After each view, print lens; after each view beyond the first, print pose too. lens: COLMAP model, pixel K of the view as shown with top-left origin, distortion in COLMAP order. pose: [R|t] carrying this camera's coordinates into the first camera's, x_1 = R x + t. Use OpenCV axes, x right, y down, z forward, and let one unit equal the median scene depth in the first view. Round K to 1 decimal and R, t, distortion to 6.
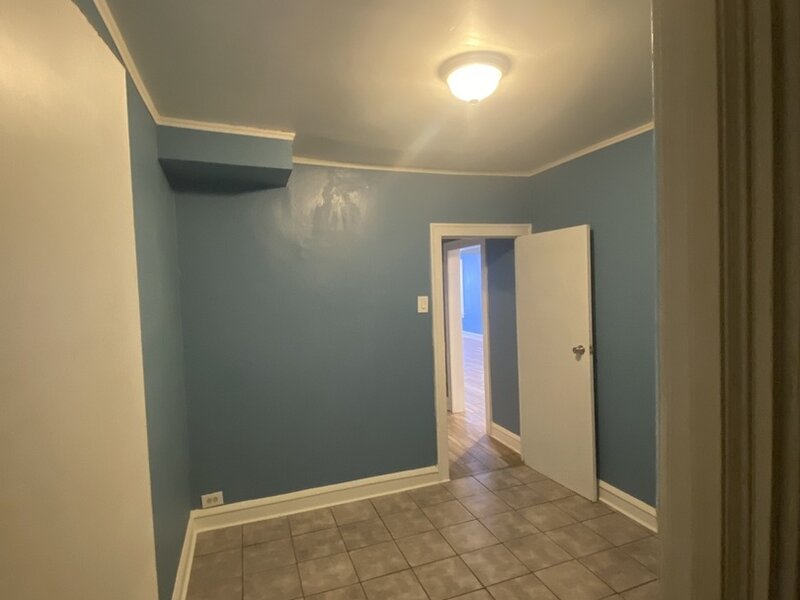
lens RADIAL K [[439.6, 0, 400.0], [0, 439.6, 300.0], [0, 0, 1]] dist [0.003961, -0.018296]
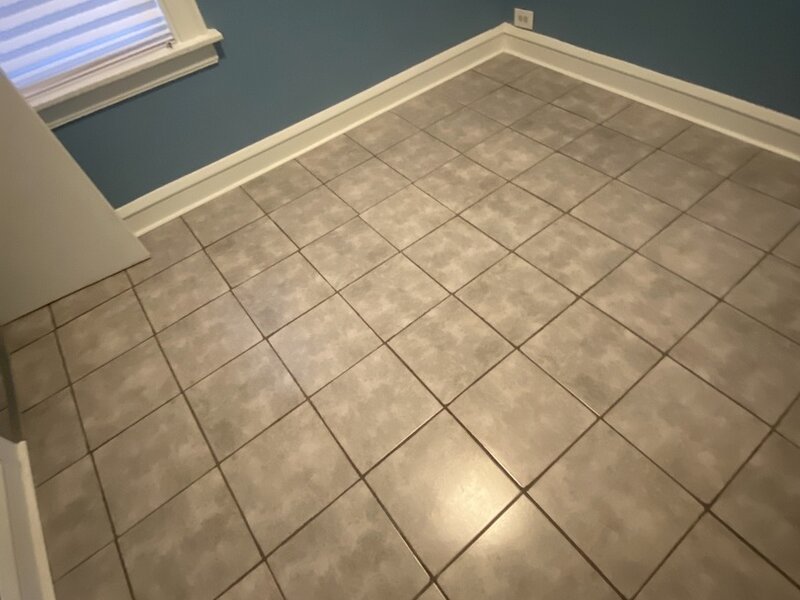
lens RADIAL K [[439.6, 0, 400.0], [0, 439.6, 300.0], [0, 0, 1]] dist [0.003961, -0.018296]
pose [[0.317133, 0.747816, -0.583264, 0.386512], [0.068888, 0.595222, 0.800603, 0.093368], [0.945876, -0.294078, 0.137249, 0.517487]]
